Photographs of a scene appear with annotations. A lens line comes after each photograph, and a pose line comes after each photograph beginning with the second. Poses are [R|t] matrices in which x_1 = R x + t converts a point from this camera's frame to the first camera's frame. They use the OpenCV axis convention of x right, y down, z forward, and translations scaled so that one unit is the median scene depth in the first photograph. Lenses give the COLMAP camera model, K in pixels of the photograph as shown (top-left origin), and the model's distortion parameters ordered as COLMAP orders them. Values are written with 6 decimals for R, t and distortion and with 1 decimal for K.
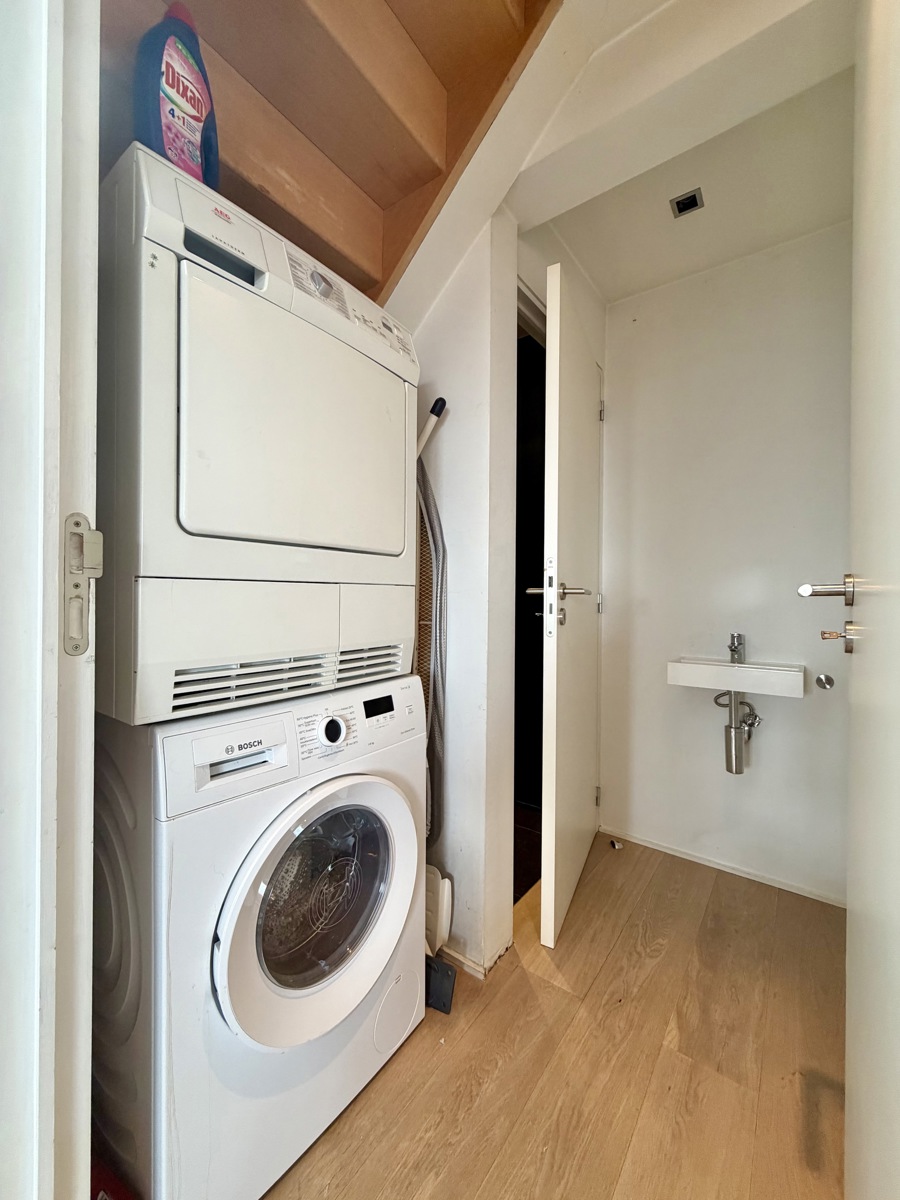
lens RADIAL K [[478.8, 0, 450.0], [0, 478.8, 600.0], [0, 0, 1]] dist [-0.018869, 0.000188]
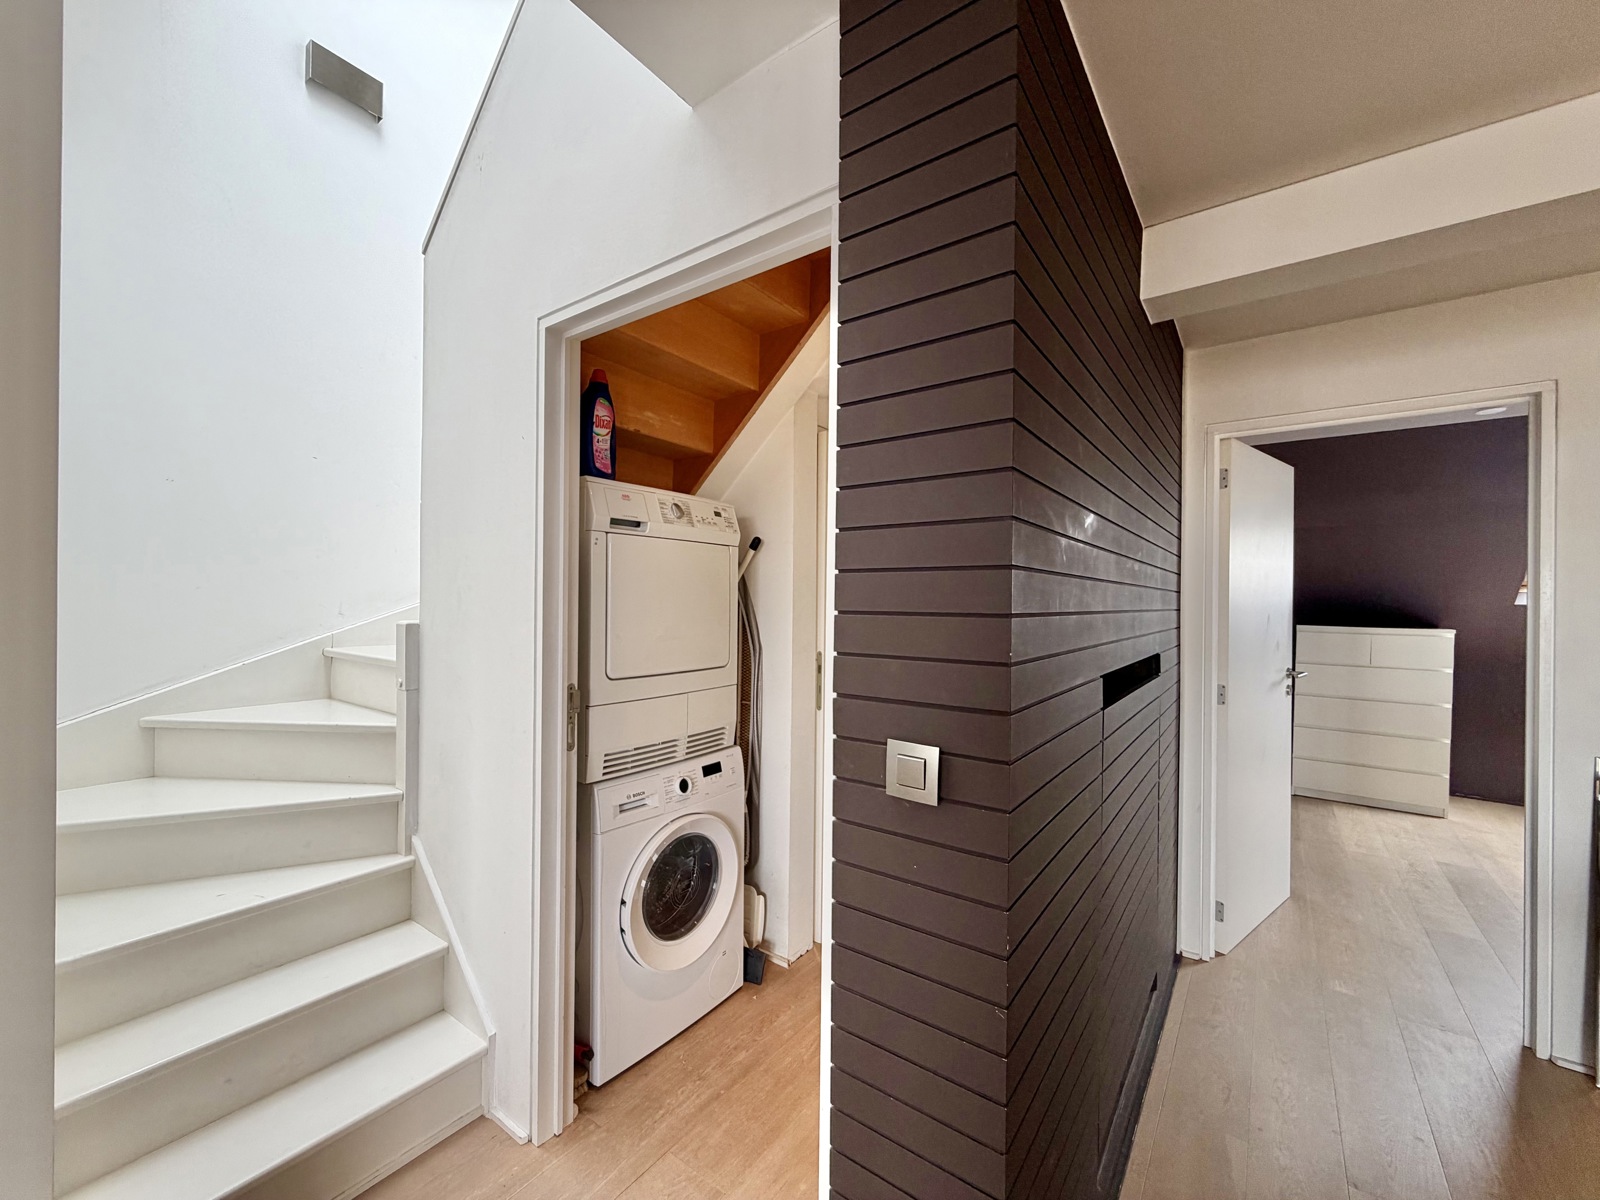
lens RADIAL K [[638.4, 0, 800.0], [0, 638.4, 600.0], [0, 0, 1]] dist [-0.018869, 0.000188]
pose [[0.999976, 0.000752, 0.006945, 0.124869], [-0.000671, 0.999933, -0.011564, -0.314562], [-0.006953, 0.011559, 0.999909, -1.110896]]
